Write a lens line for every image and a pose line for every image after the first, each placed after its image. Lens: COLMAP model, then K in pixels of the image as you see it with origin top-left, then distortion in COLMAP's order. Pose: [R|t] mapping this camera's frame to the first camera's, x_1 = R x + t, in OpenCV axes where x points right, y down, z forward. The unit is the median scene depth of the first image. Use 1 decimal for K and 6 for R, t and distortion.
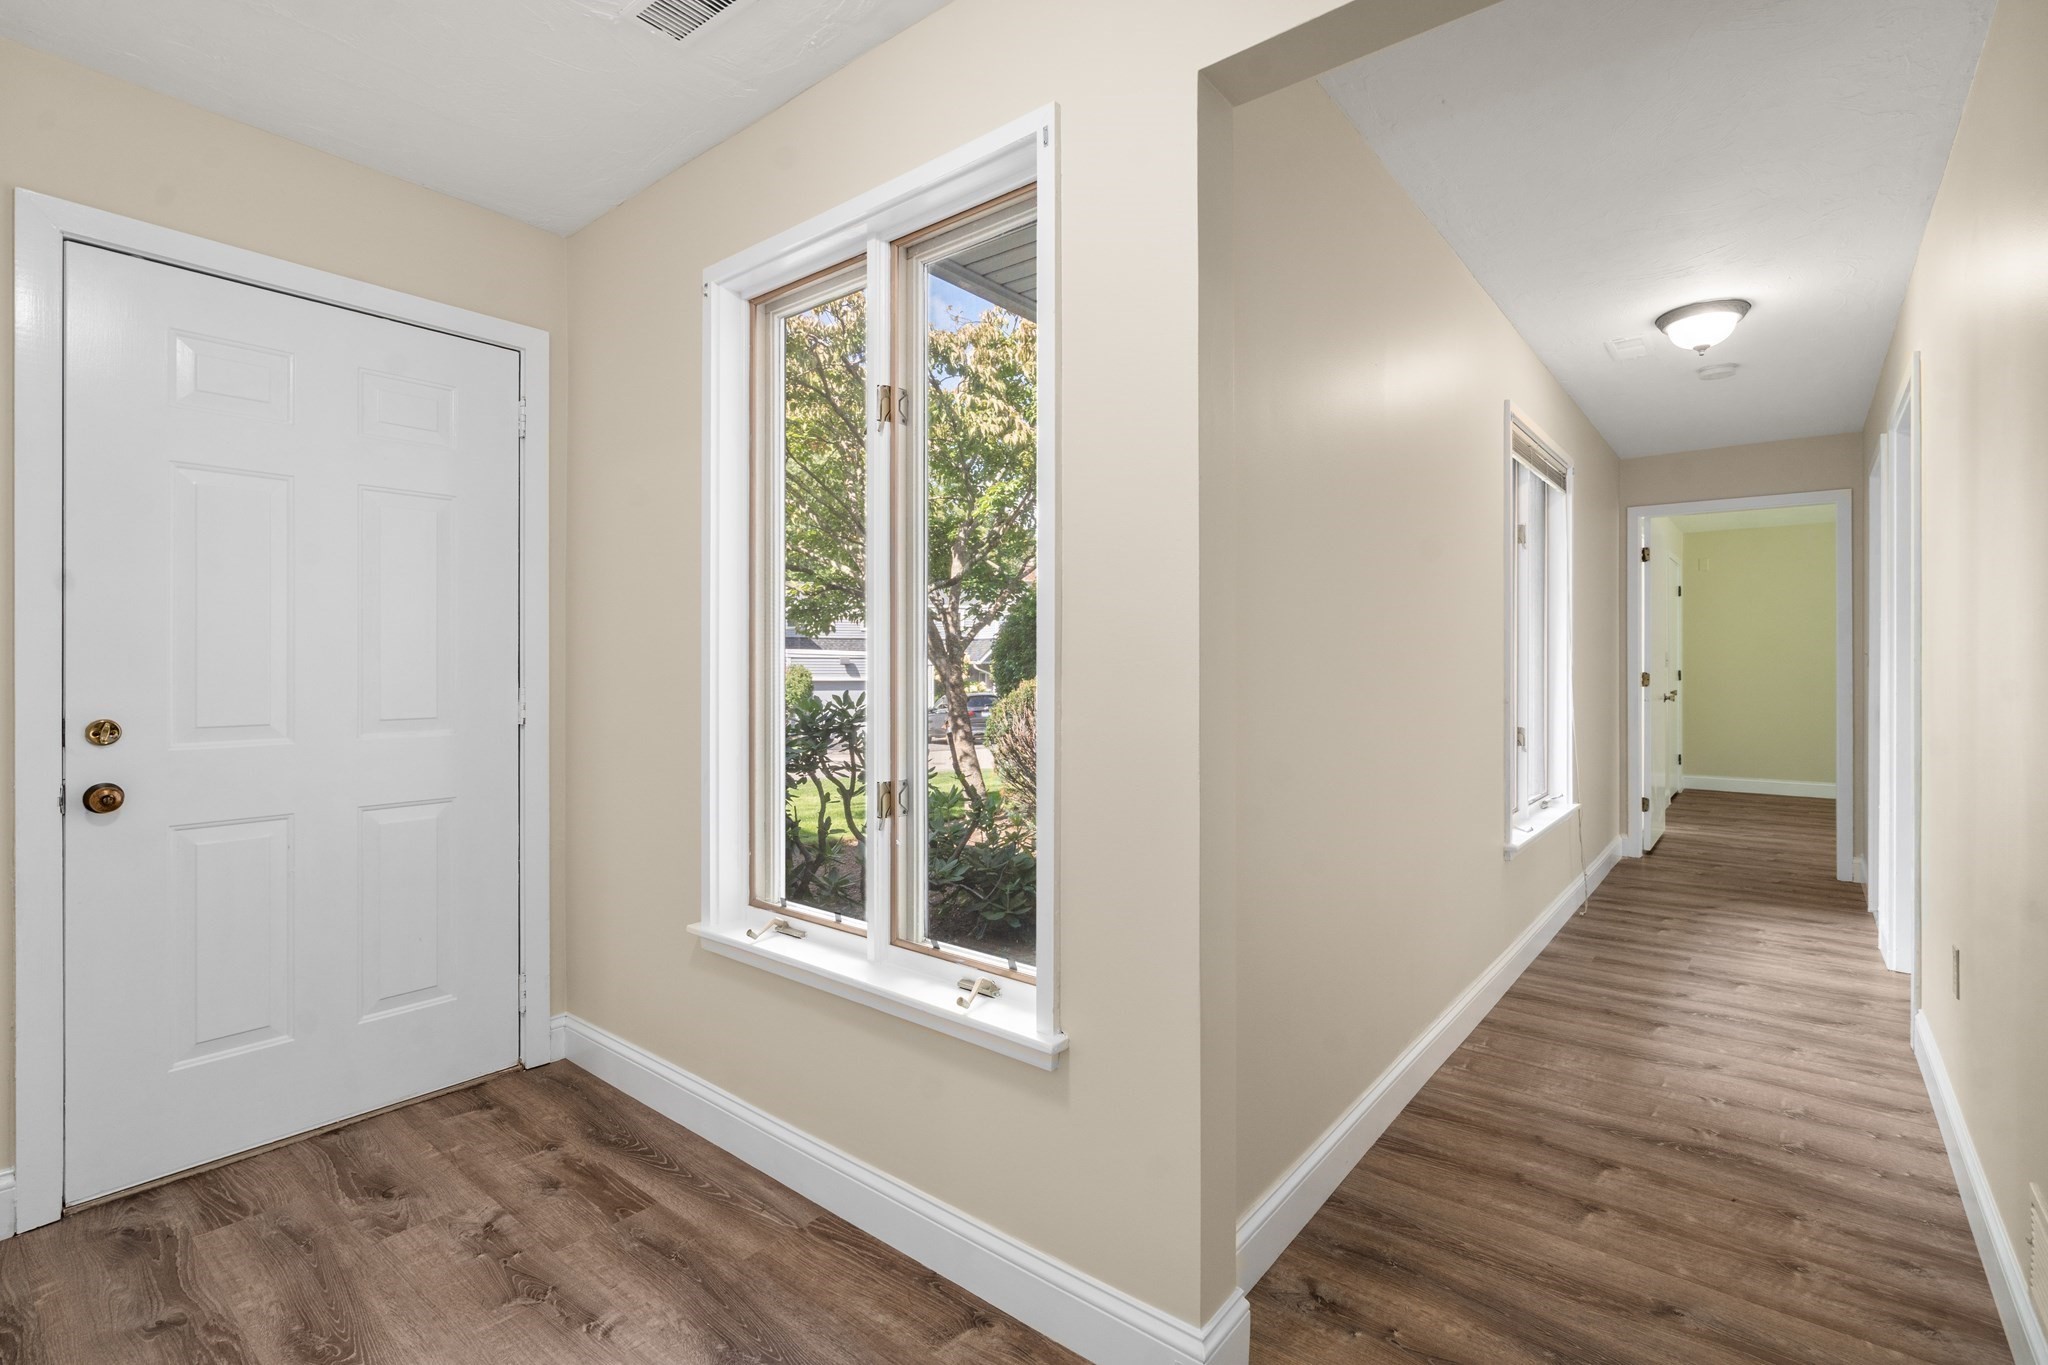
lens RADIAL K [[931.9, 0, 1023.8], [0, 931.9, 670.5], [0, 0, 1]] dist [-0.006619, 0.001362]
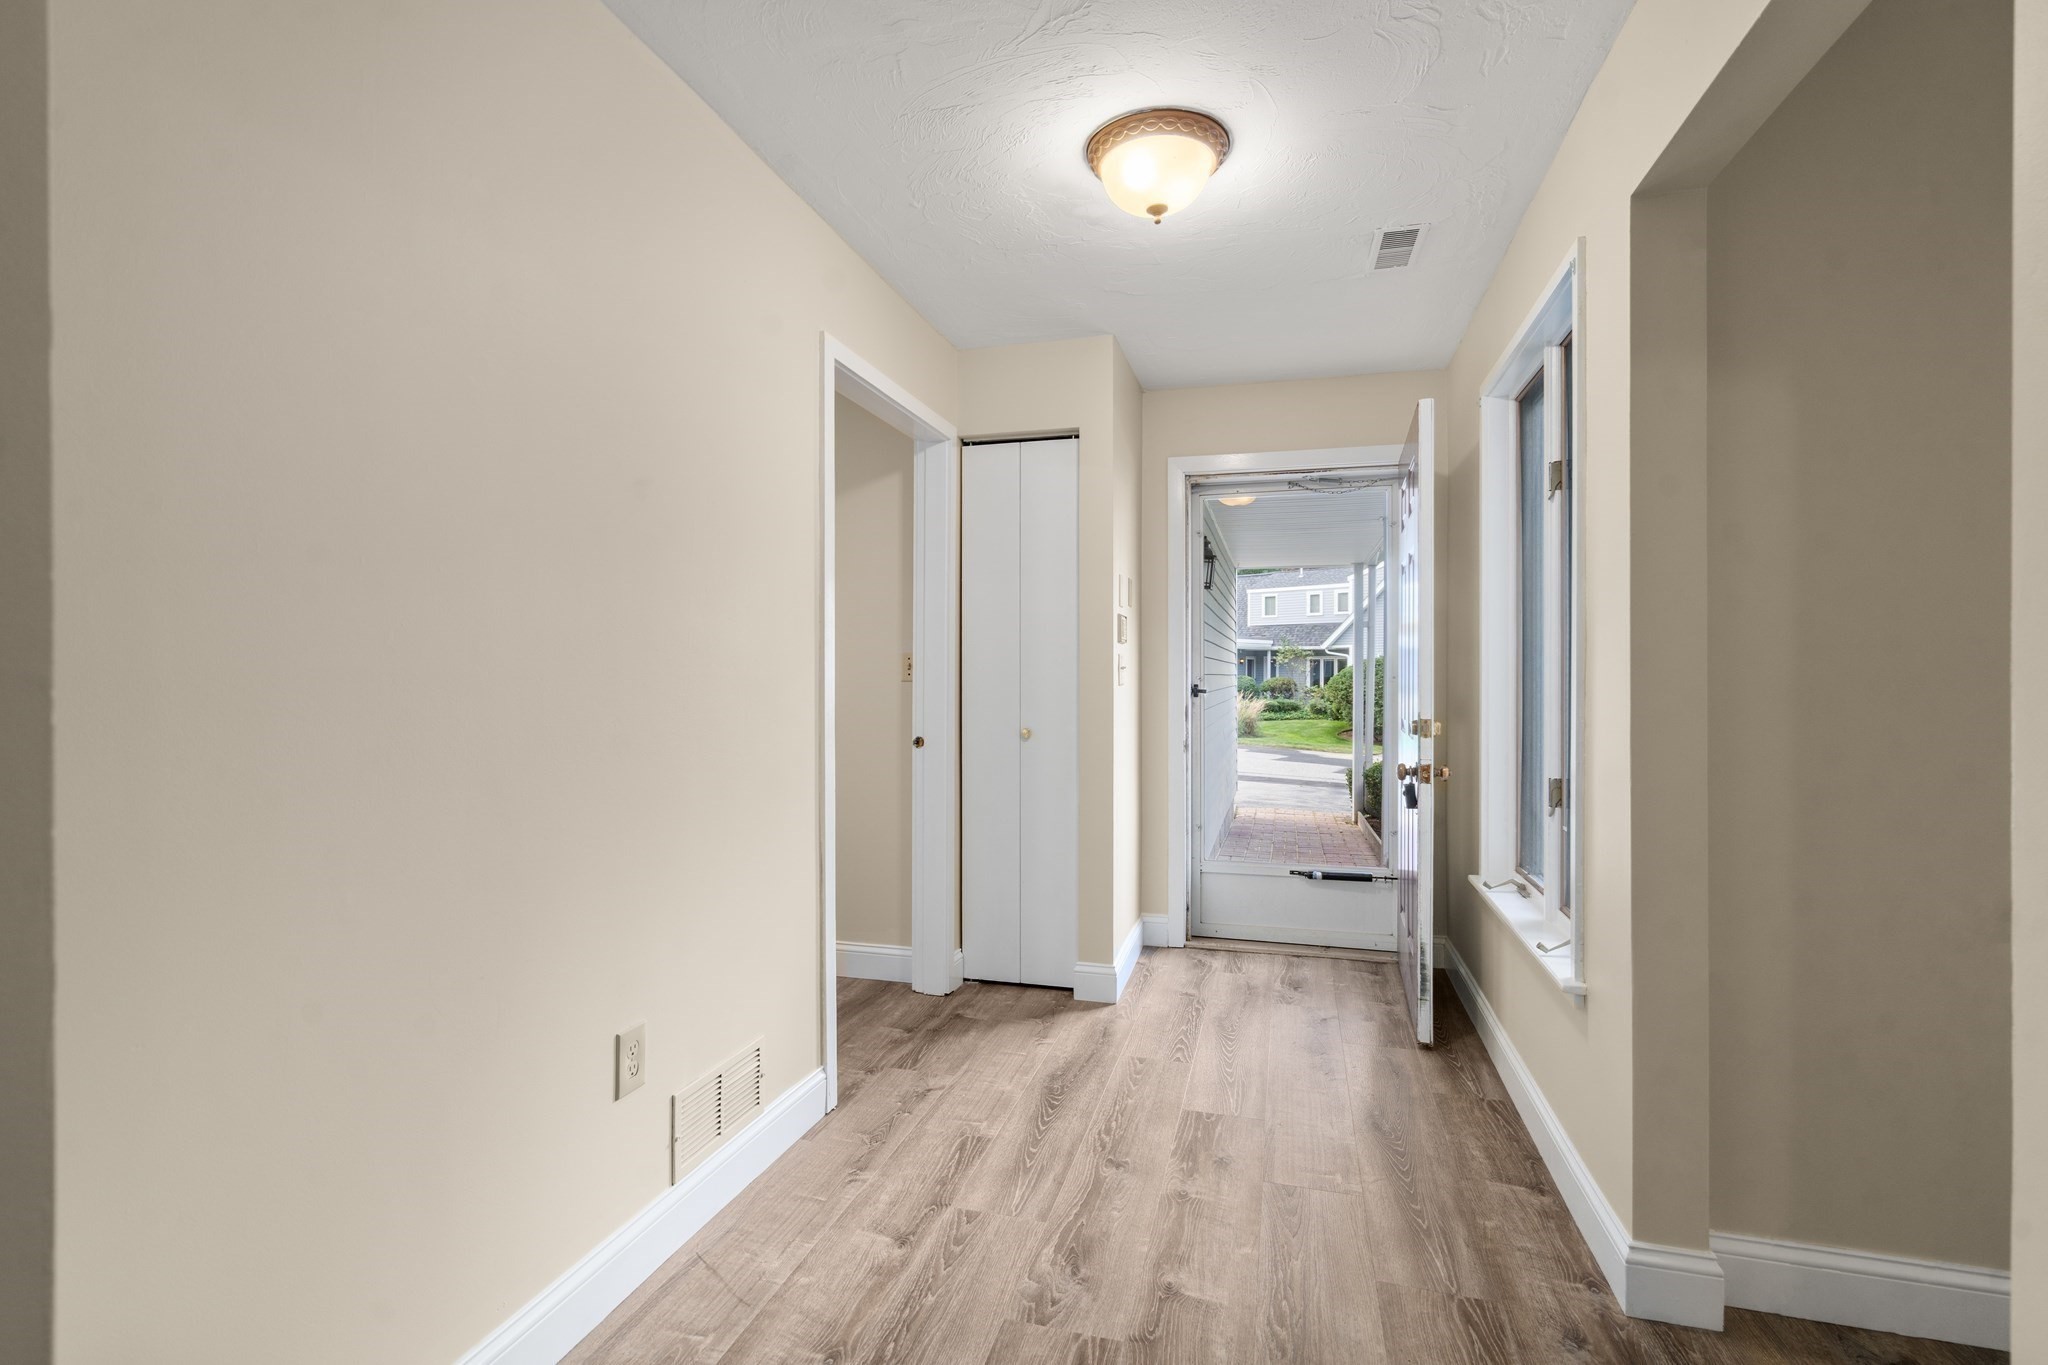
lens RADIAL K [[931.9, 0, 1022.8], [0, 931.9, 679.6], [0, 0, 1]] dist [-0.006619, 0.001362]
pose [[0.388168, 0.001442, -0.921588, 0.754515], [-0.001417, 0.999999, 0.000968, -0.013345], [0.921588, 0.000930, 0.388169, -0.149916]]
